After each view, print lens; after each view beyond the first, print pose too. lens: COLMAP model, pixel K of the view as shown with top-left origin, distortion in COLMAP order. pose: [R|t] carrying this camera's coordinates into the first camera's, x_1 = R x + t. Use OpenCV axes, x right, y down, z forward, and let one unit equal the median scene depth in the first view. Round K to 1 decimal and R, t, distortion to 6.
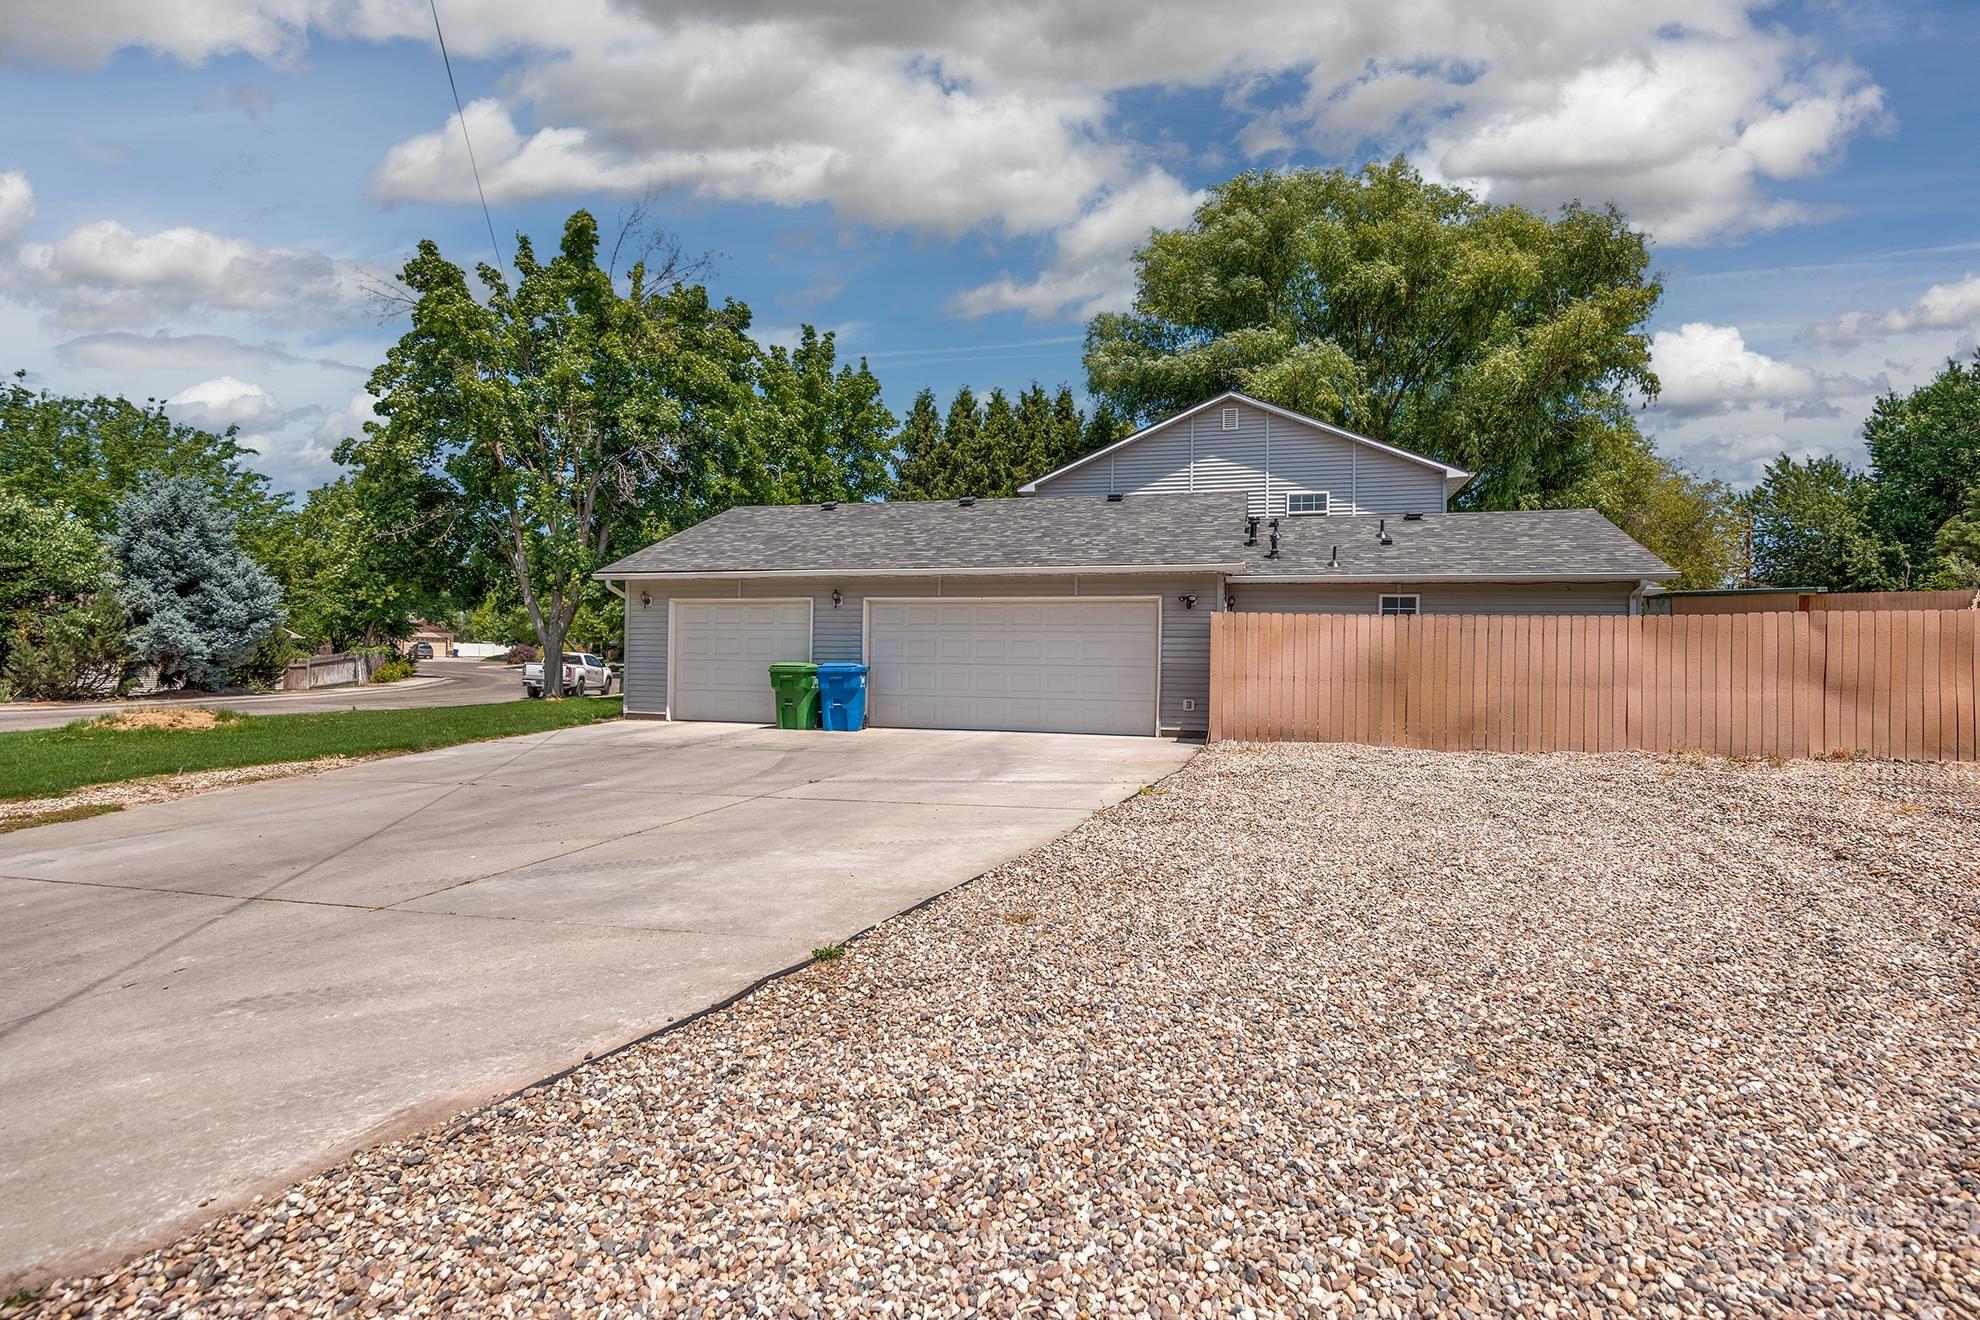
lens RADIAL K [[933.6, 0, 992.7], [0, 933.6, 655.8], [0, 0, 1]] dist [0.000033, -0.001400]
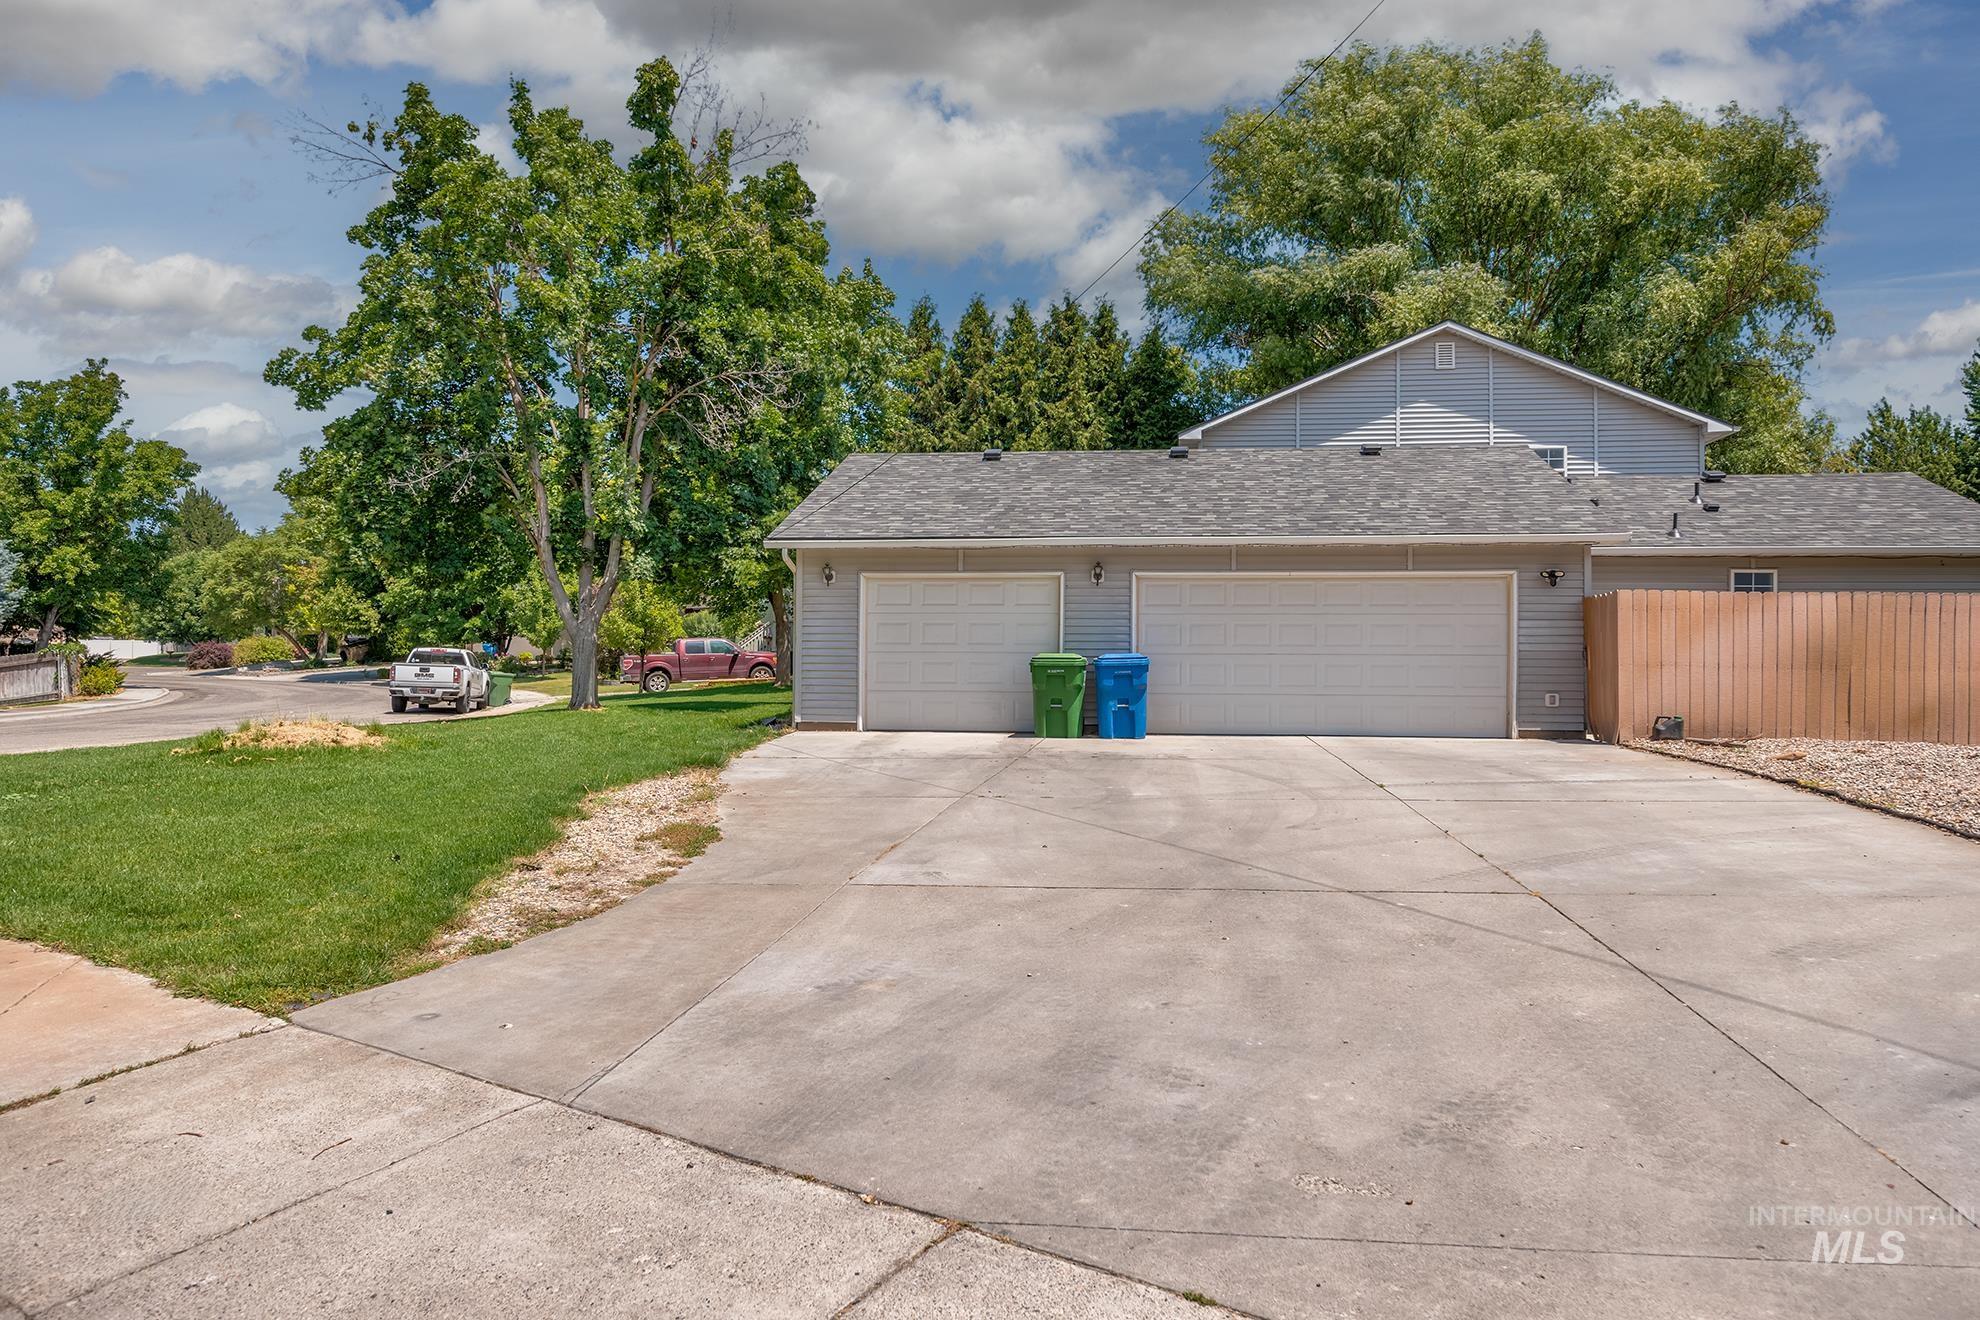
lens RADIAL K [[1283.4, 0, 989.6], [0, 1283.4, 616.2], [0, 0, 1]] dist [0.007153, 0.003256]
pose [[0.989015, -0.003149, 0.147781, -0.329754], [0.007380, 0.999578, -0.028091, 0.004246], [-0.147630, 0.028873, 0.988621, -0.054553]]
